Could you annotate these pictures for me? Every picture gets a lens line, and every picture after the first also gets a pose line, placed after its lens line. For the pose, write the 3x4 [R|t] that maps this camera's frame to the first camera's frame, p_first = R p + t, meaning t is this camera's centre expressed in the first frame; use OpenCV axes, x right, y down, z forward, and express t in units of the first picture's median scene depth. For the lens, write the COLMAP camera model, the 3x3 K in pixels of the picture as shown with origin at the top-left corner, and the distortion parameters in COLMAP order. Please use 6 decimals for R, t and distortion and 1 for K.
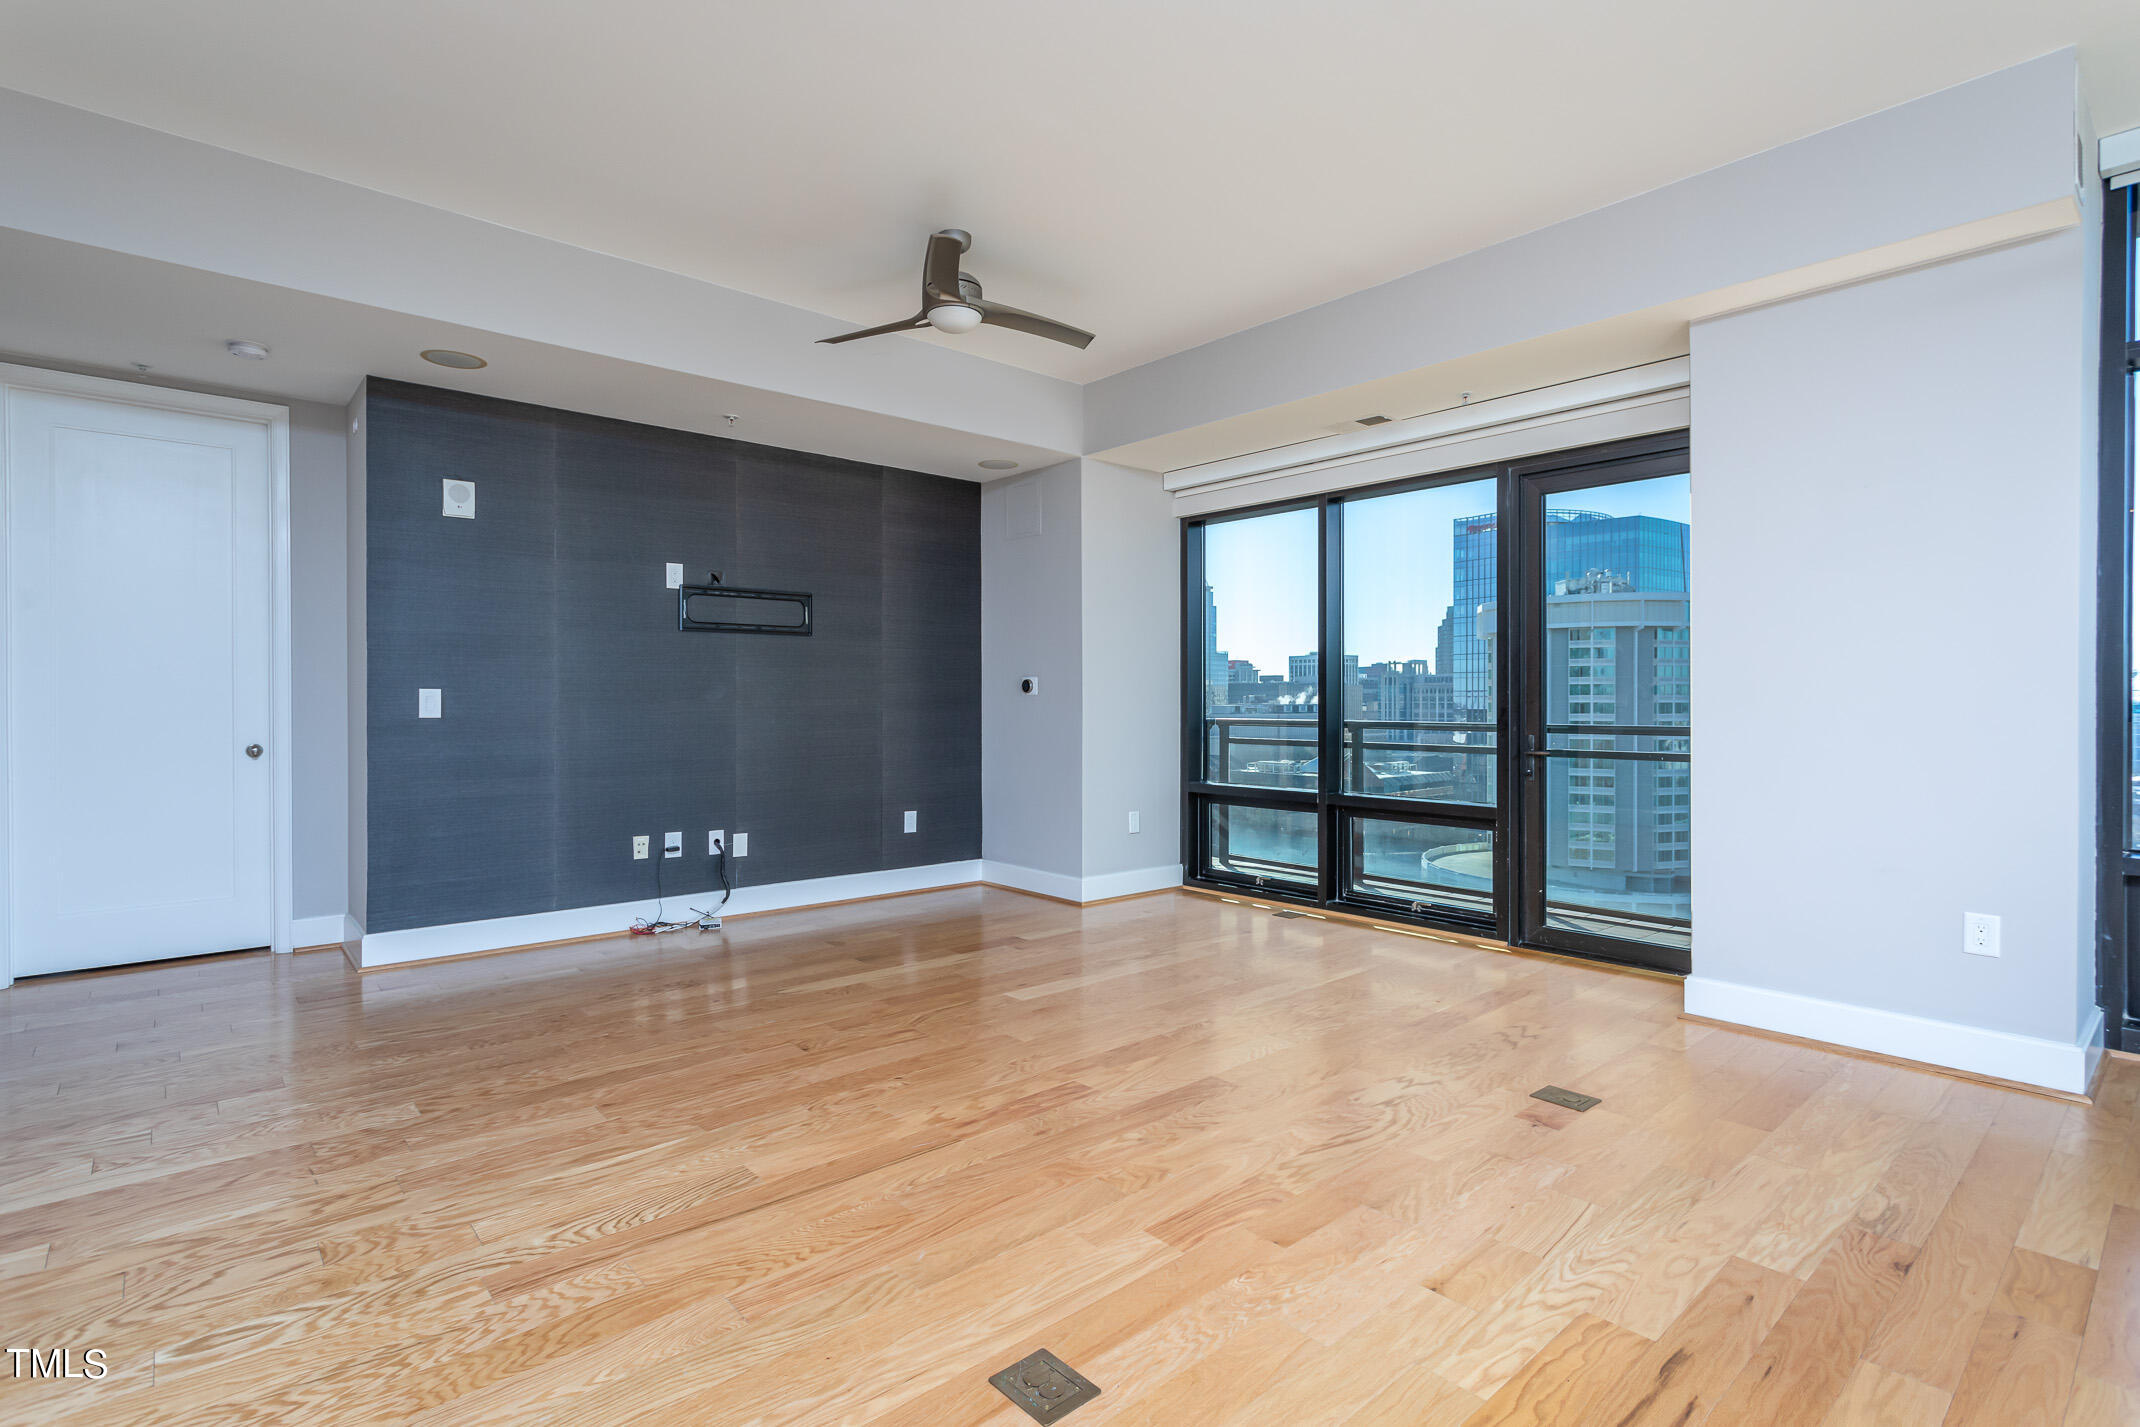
lens RADIAL K [[1023.1, 0, 1055.5], [0, 1023.1, 706.1], [0, 0, 1]] dist [-0.002514, 0.000323]
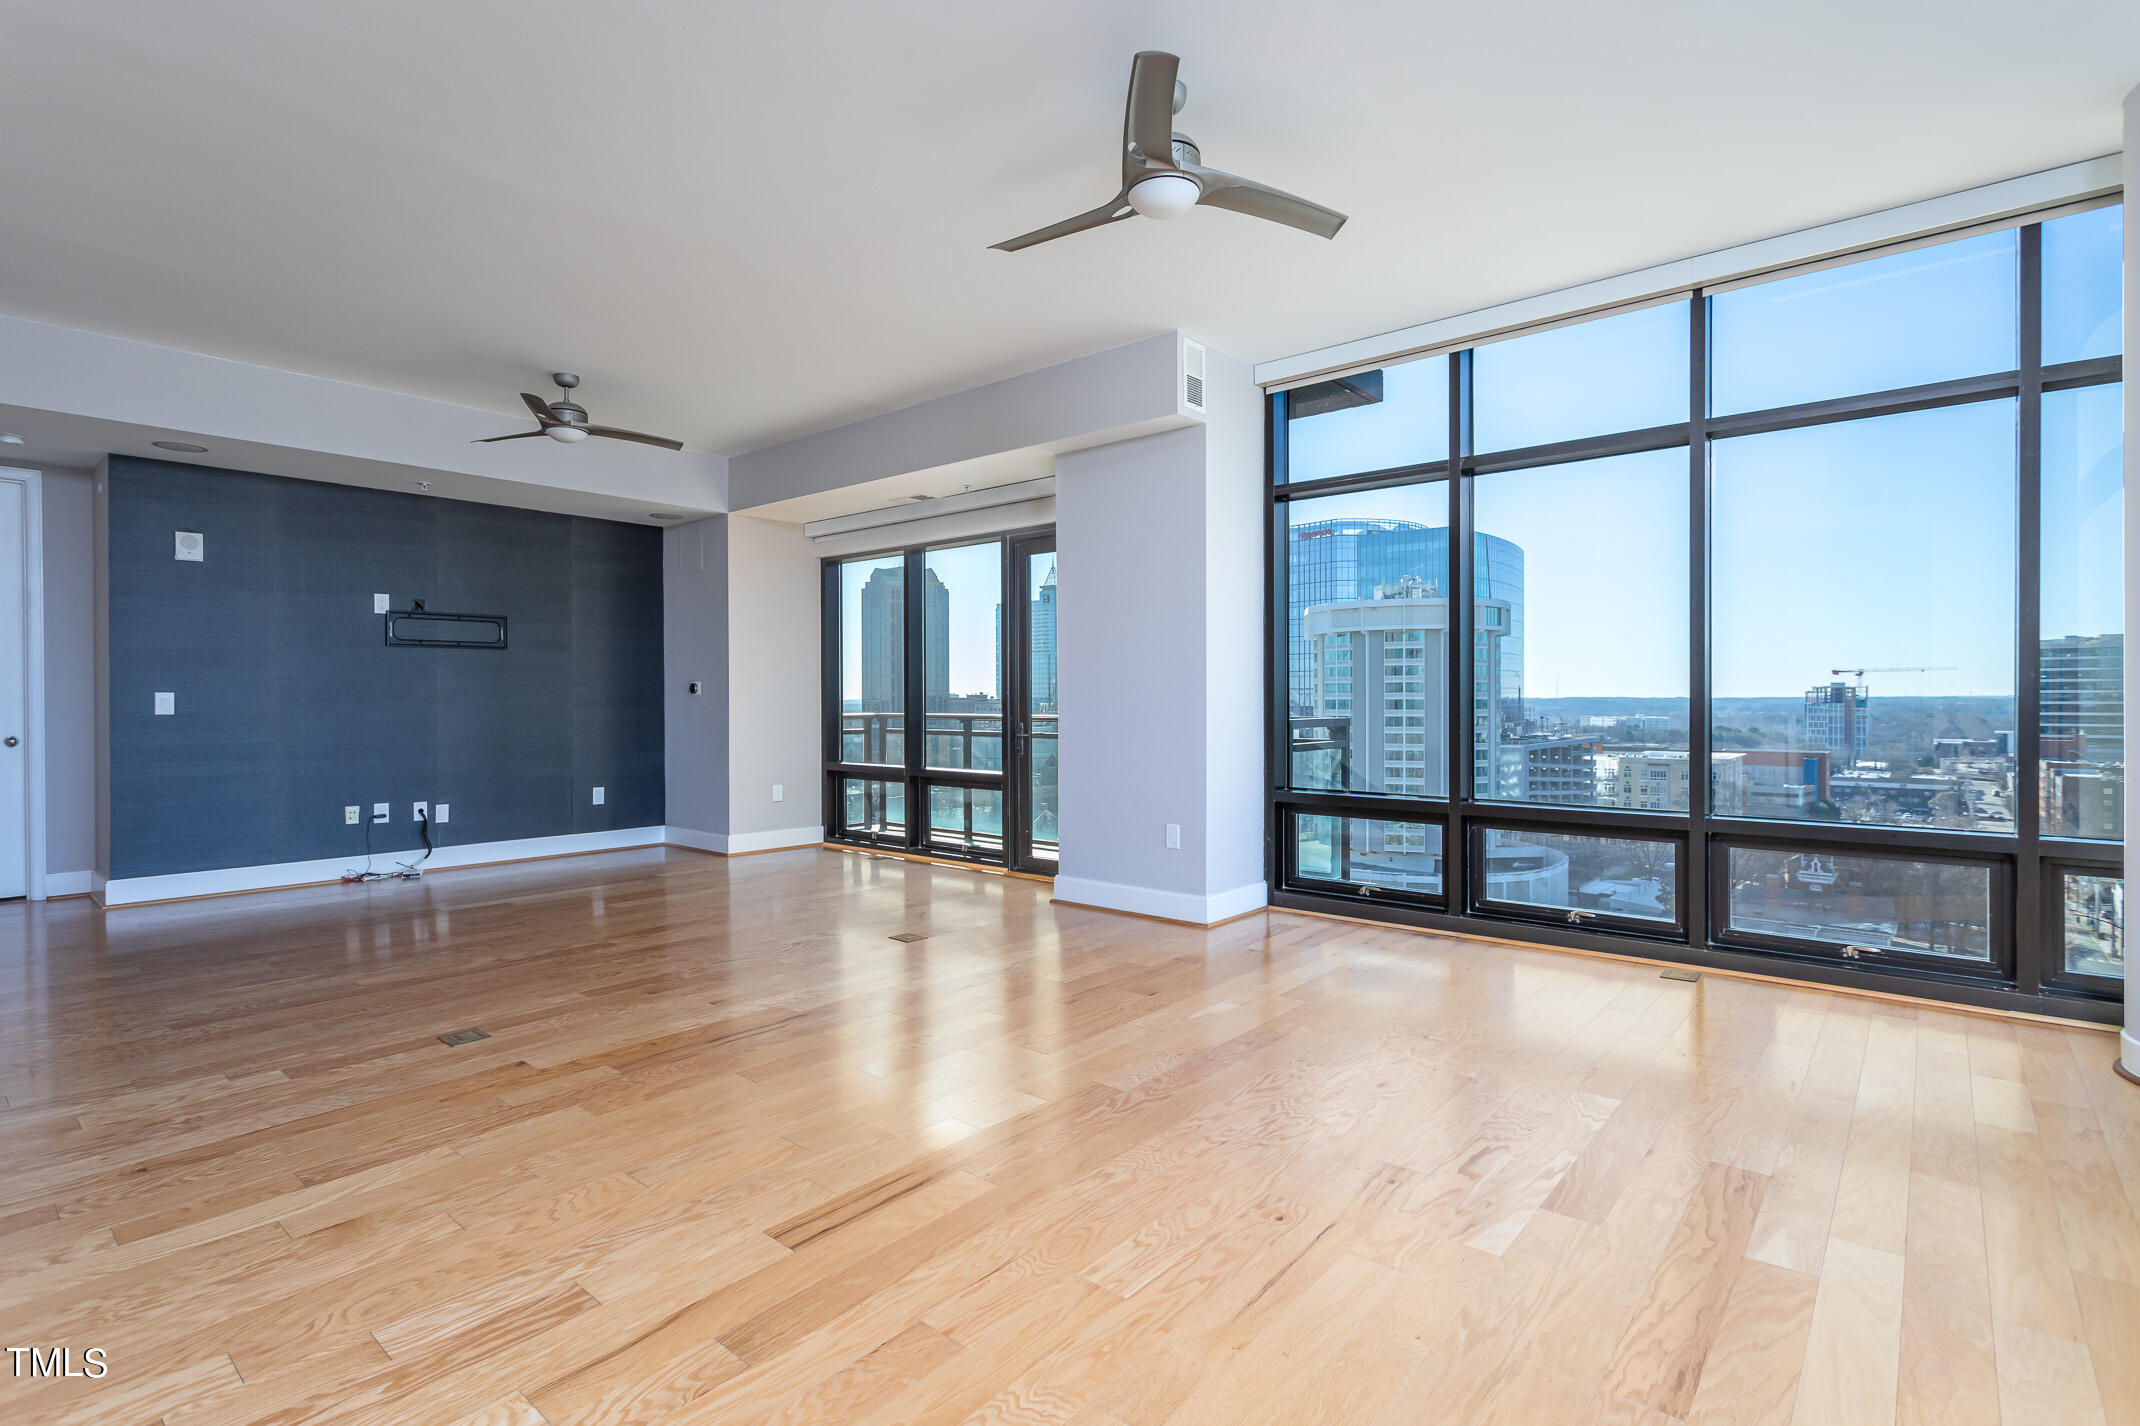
lens RADIAL K [[1017.7, 0, 1057.1], [0, 1017.7, 703.4], [0, 0, 1]] dist [-0.001028, 0.000183]
pose [[0.989932, -0.003586, 0.141496, 0.309759], [0.003718, 0.999993, -0.000671, 0.002075], [-0.141492, 0.001191, 0.989939, -0.416209]]
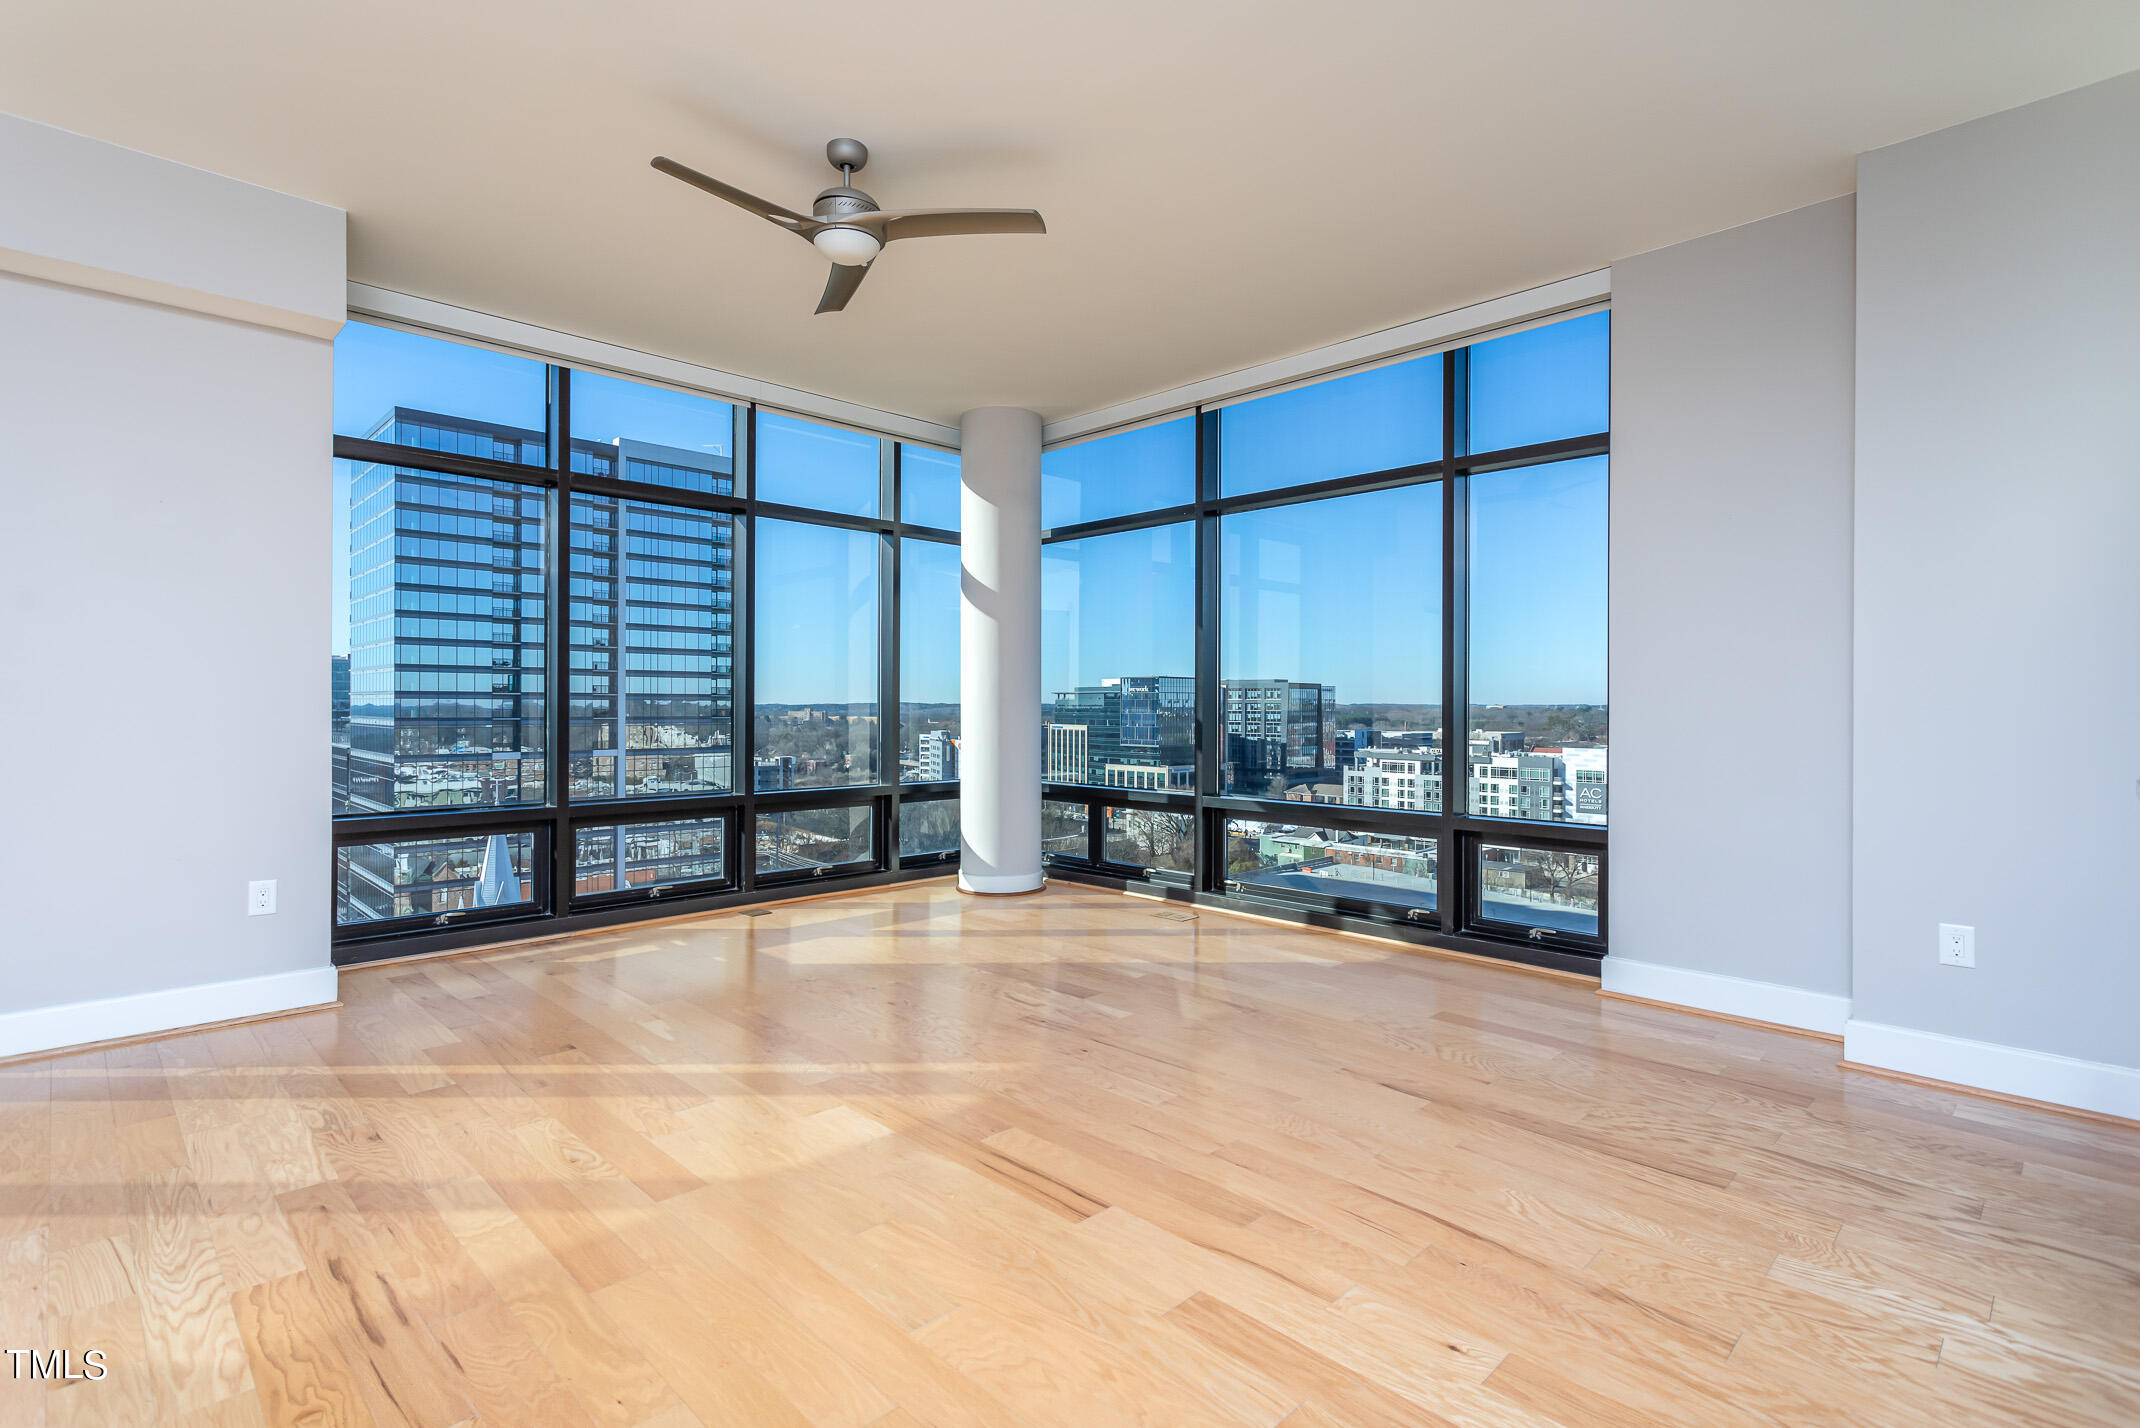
lens RADIAL K [[1023.1, 0, 1055.5], [0, 1023.1, 706.6], [0, 0, 1]] dist [-0.002514, 0.000323]
pose [[-0.058207, -0.001578, 0.998303, -0.223618], [0.003697, 0.999992, 0.001796, 0.000001], [-0.998298, 0.003795, -0.058200, 0.089595]]
